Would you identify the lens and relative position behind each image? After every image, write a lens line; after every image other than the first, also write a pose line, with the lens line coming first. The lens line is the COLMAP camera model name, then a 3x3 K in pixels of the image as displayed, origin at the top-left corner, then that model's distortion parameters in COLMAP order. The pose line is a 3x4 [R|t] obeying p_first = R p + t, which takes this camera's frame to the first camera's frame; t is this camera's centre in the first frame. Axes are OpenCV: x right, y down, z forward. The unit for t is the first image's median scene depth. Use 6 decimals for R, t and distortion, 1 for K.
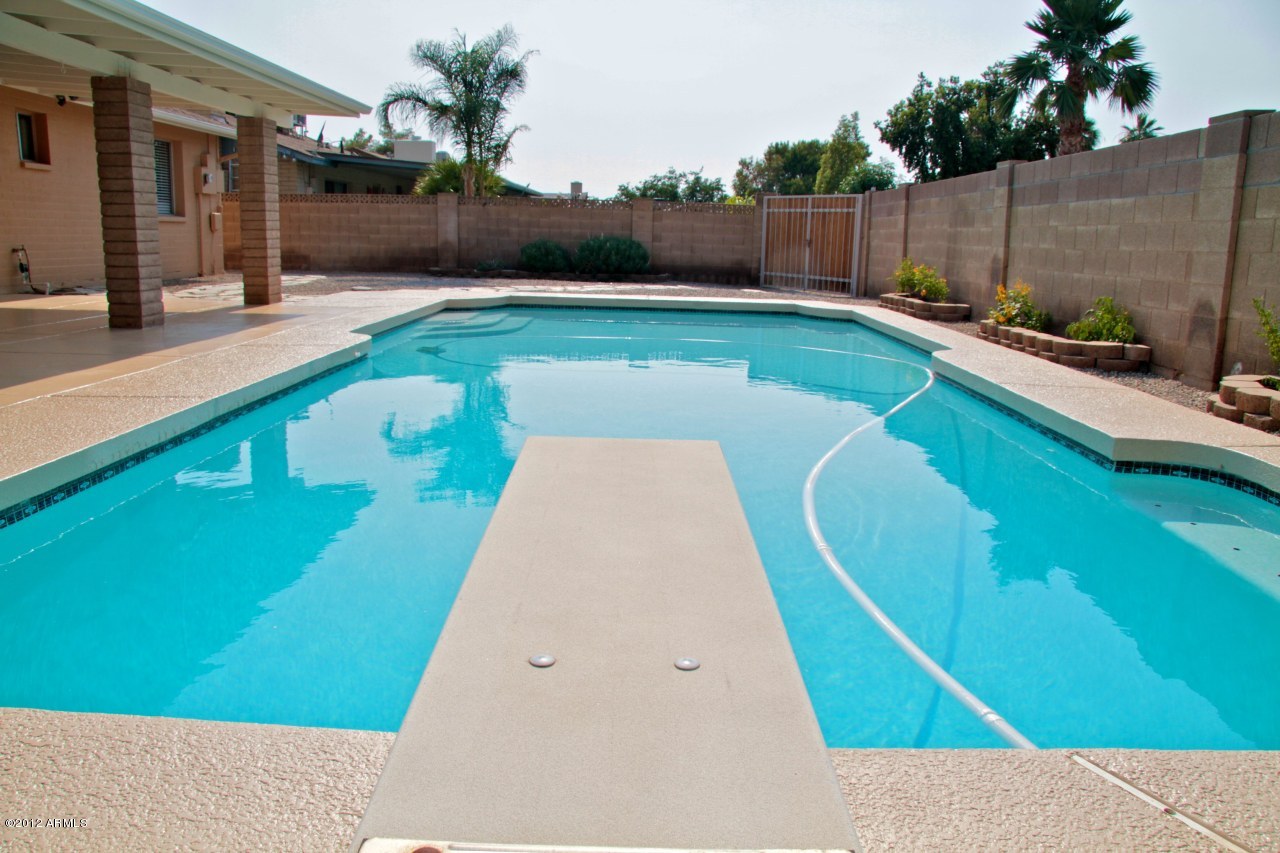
lens RADIAL K [[998.8, 0, 640.0], [0, 998.8, 426.5], [0, 0, 1]] dist [-0.207049, 0.205879]
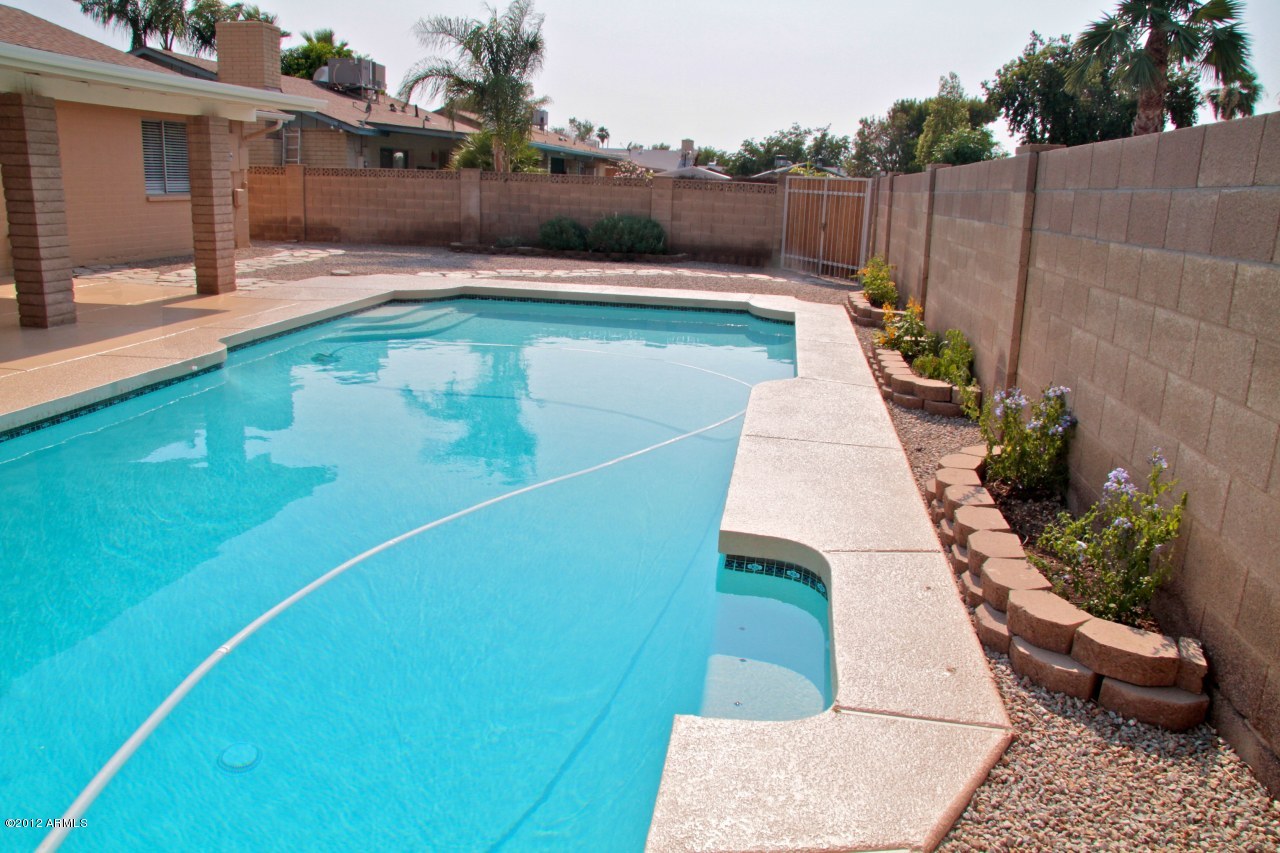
lens RADIAL K [[998.3, 0, 629.9], [0, 998.3, 440.4], [0, 0, 1]] dist [-0.182396, 0.158840]
pose [[0.988063, 0.048951, -0.146068, 0.127386], [-0.039812, 0.997100, 0.064853, -0.031083], [0.148819, -0.058263, 0.987147, 0.011311]]
